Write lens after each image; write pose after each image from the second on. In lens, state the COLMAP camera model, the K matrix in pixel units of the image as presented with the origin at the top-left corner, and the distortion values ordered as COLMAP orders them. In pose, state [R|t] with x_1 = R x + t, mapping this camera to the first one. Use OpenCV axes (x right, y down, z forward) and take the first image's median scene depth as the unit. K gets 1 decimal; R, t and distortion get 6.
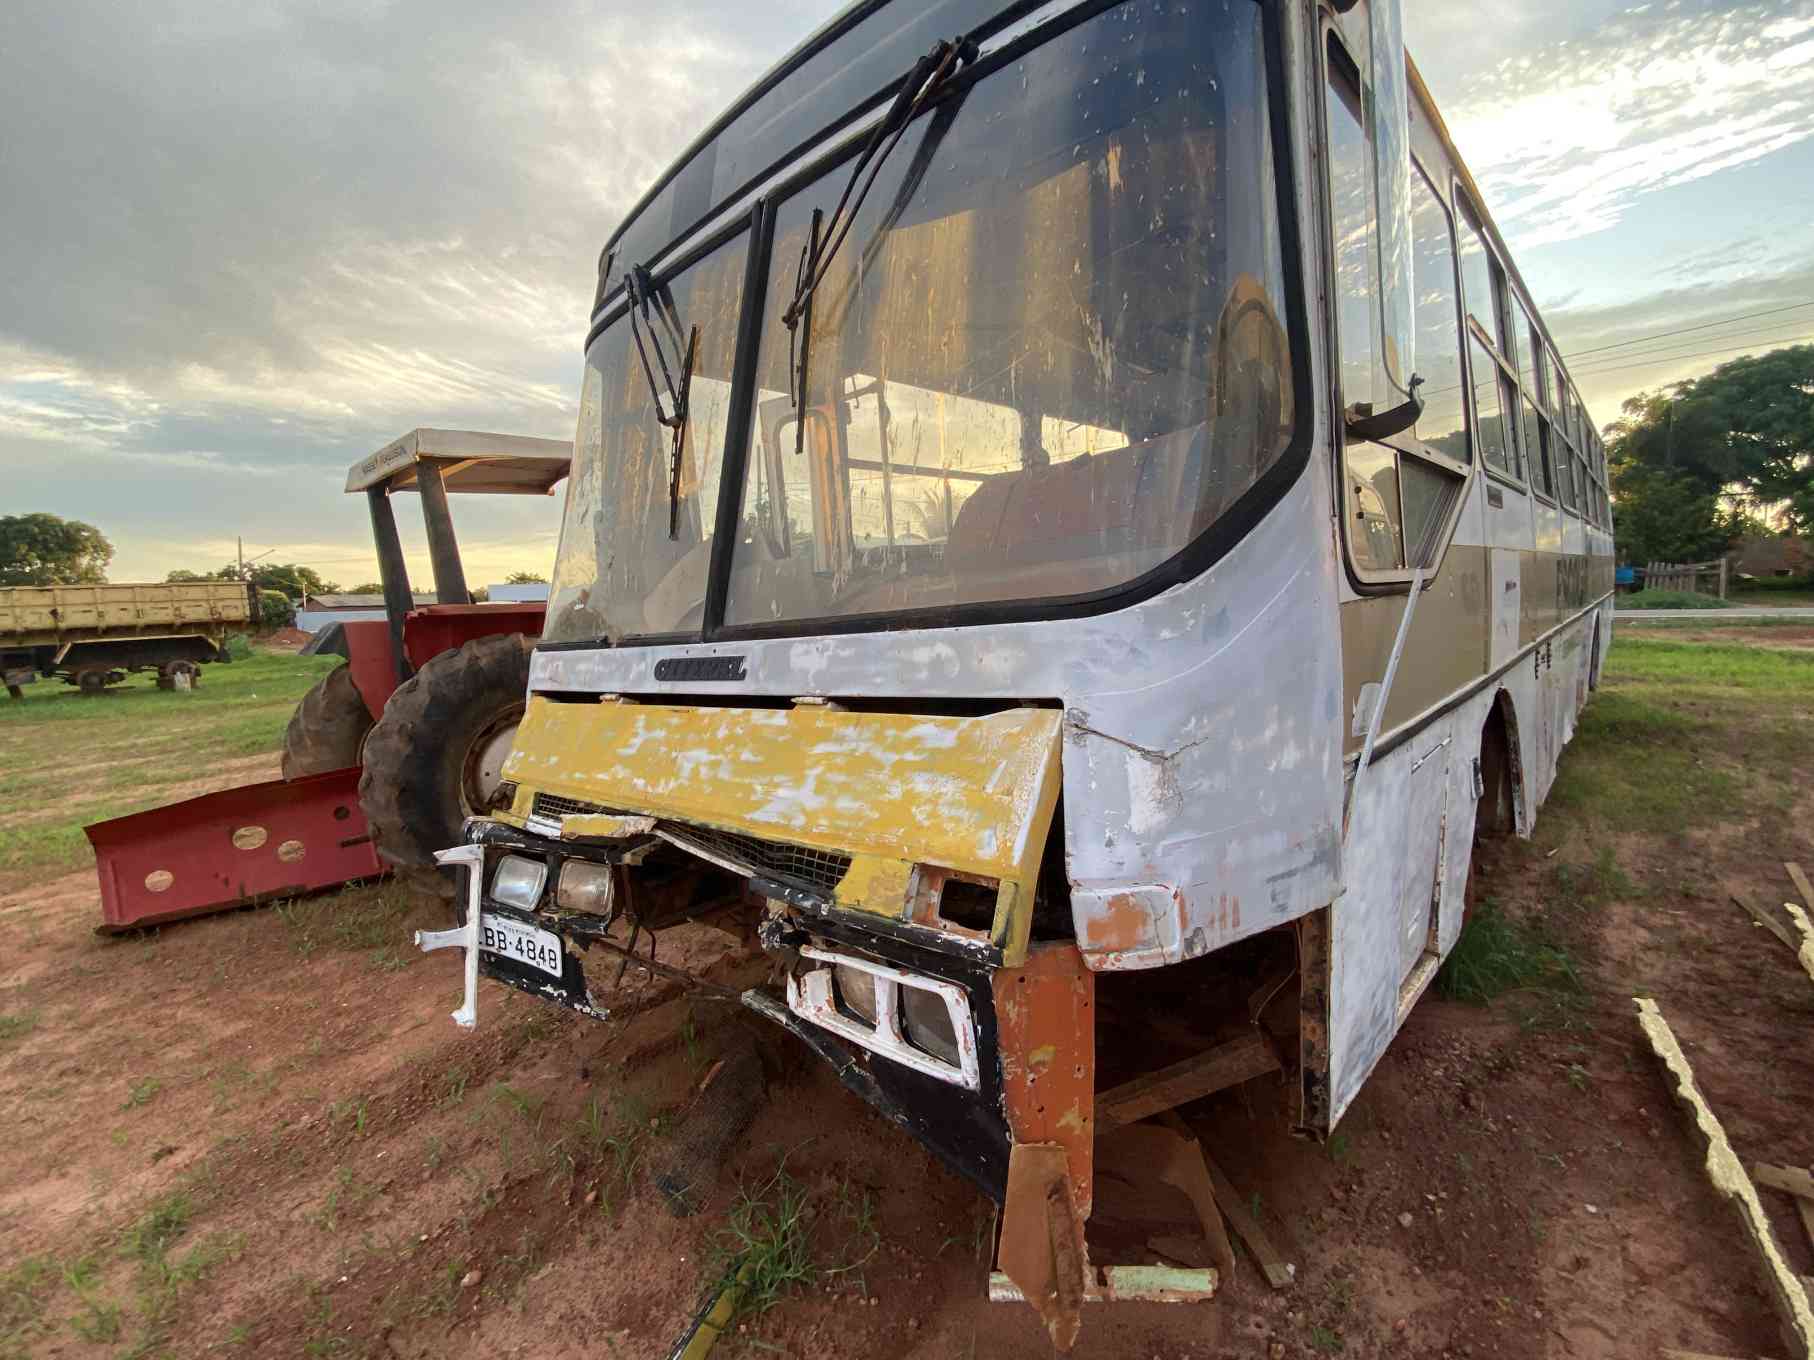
lens RADIAL K [[844.2, 0, 911.8], [0, 844.2, 679.1], [0, 0, 1]] dist [-0.014911, -0.003813]
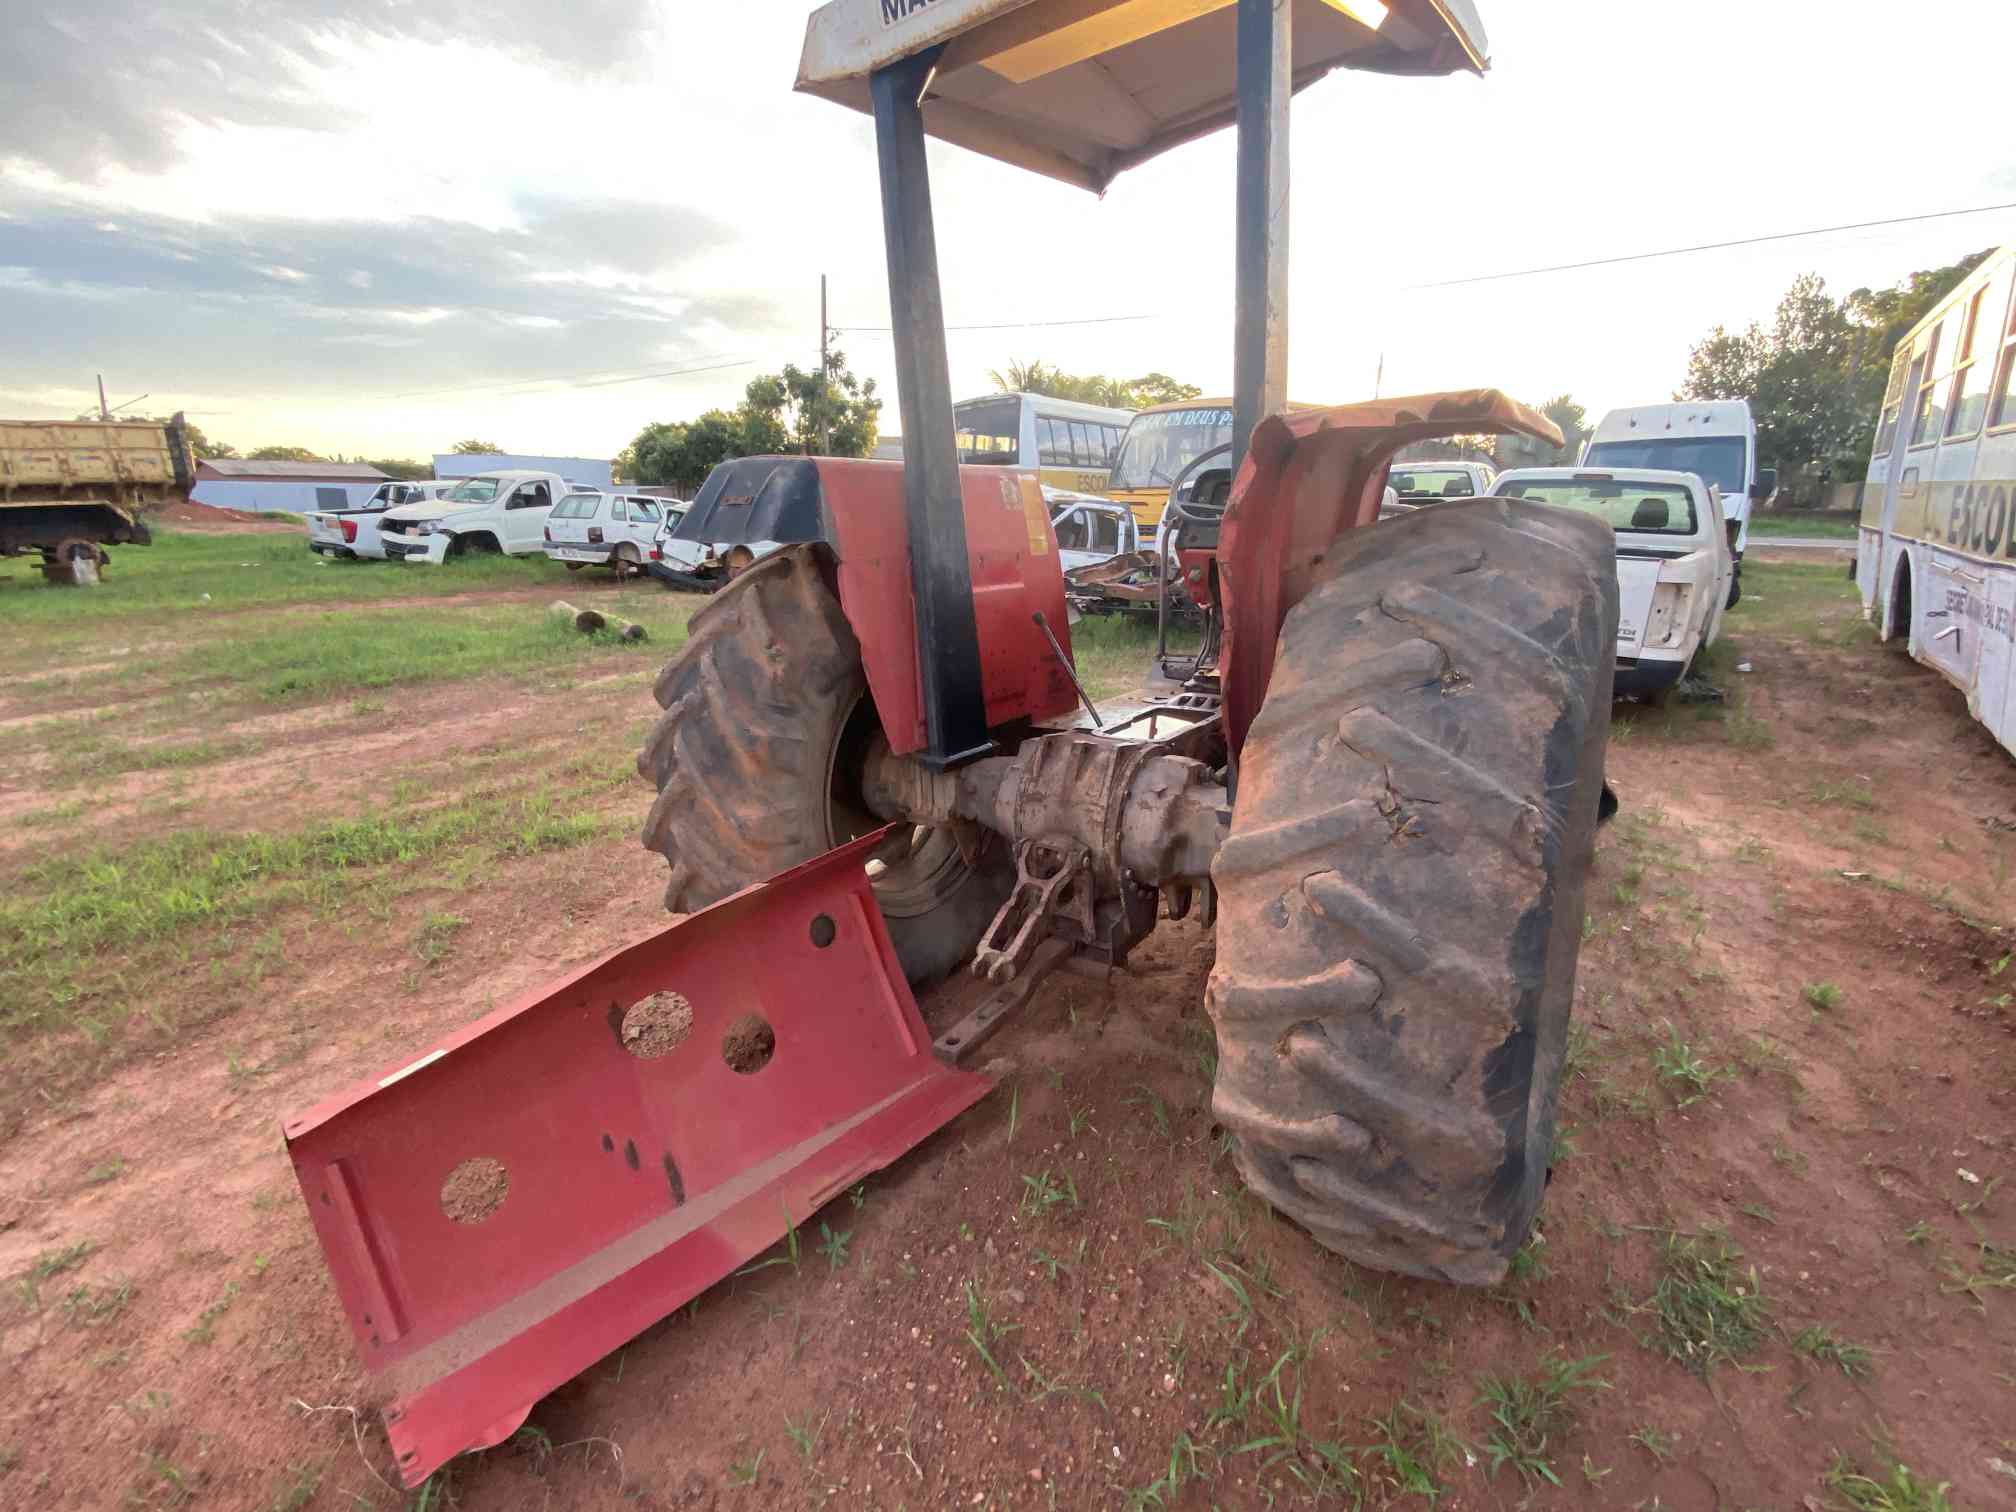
lens RADIAL K [[938.2, 0, 1006.3], [0, 938.2, 758.0], [0, 0, 1]] dist [-0.014911, -0.003813]
pose [[0.995718, 0.014938, 0.091225, -0.183197], [-0.030942, 0.983790, 0.176635, -0.002846], [-0.087107, -0.178701, 0.980040, 0.159814]]
